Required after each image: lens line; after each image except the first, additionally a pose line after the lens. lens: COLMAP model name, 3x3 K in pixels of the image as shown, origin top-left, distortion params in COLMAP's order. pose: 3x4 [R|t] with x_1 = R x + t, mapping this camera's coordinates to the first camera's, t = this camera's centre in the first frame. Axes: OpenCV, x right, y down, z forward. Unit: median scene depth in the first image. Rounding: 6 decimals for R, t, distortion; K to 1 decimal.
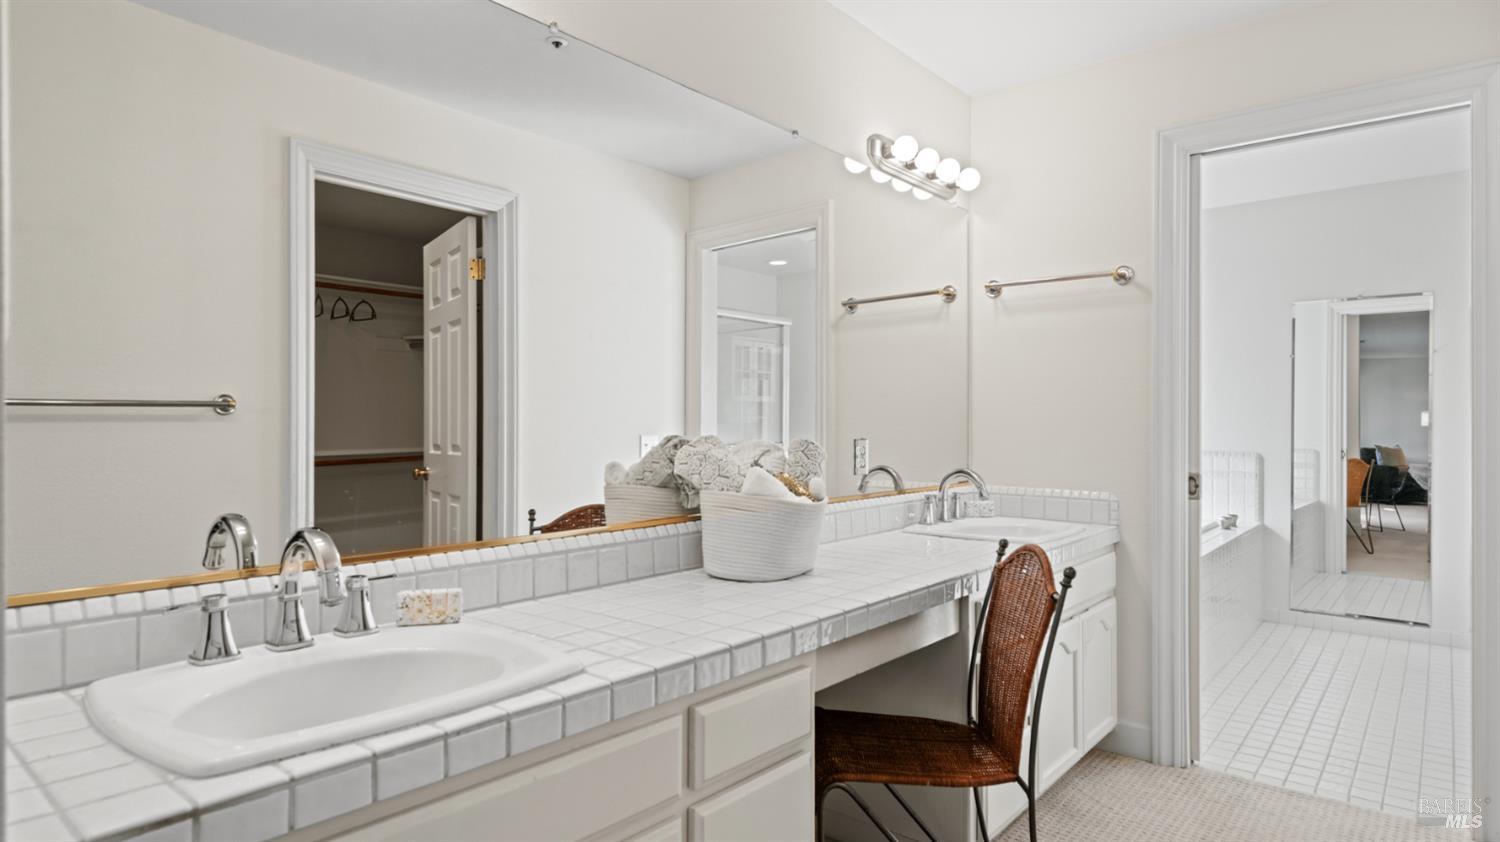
lens RADIAL K [[829.2, 0, 750.0], [0, 829.2, 421.0], [0, 0, 1]] dist [-0.001128, -0.000087]
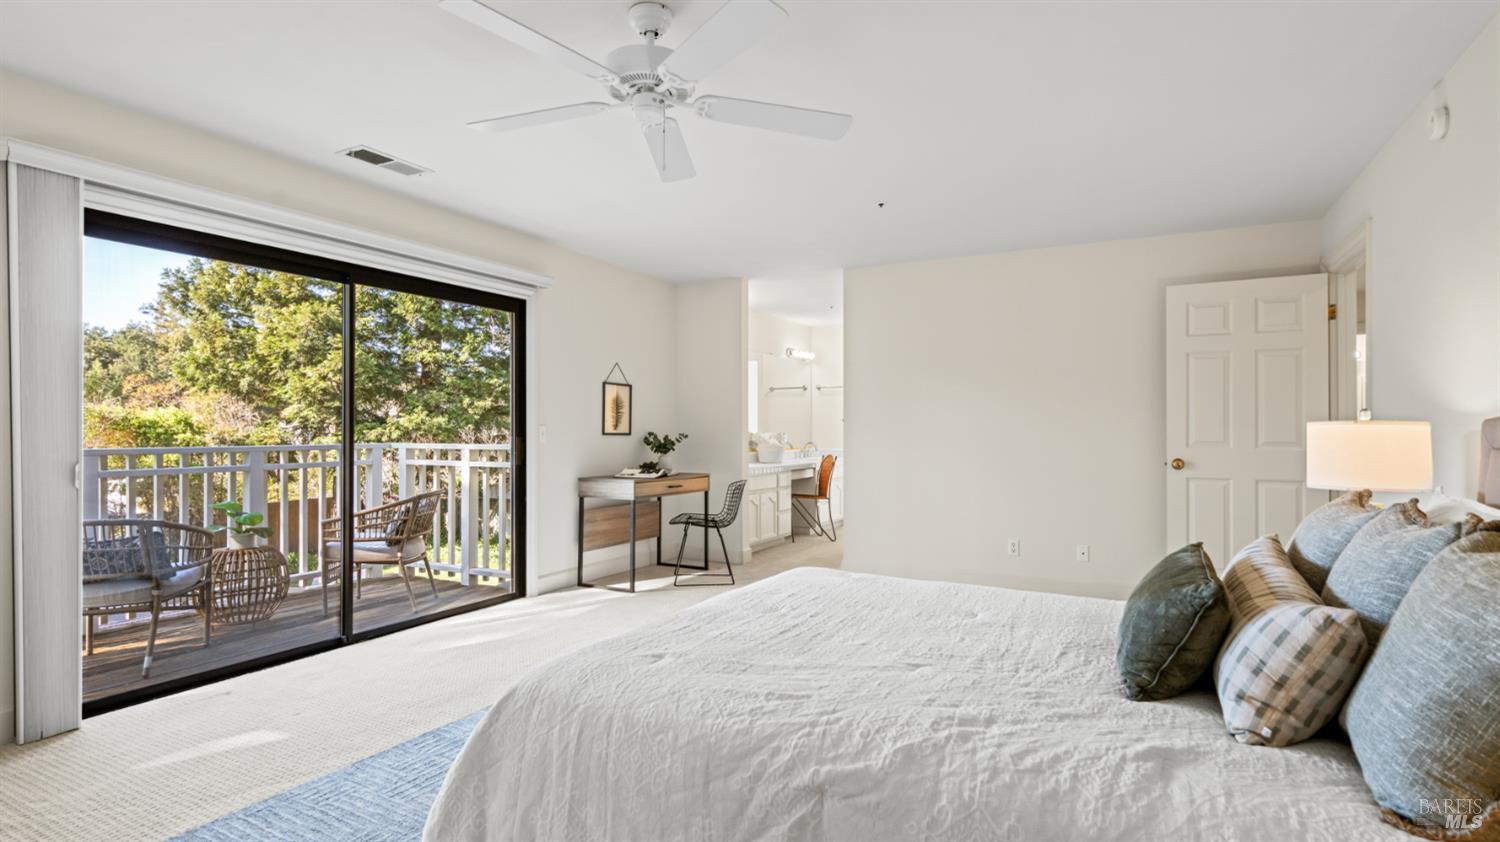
lens RADIAL K [[766.7, 0, 750.0], [0, 766.7, 421.0], [0, 0, 1]] dist [0.027738, -0.000130]
pose [[0.975015, 0.001793, 0.222133, -0.757463], [0.000076, 0.999965, -0.008402, -0.001998], [-0.222140, 0.008209, 0.974980, -2.232293]]
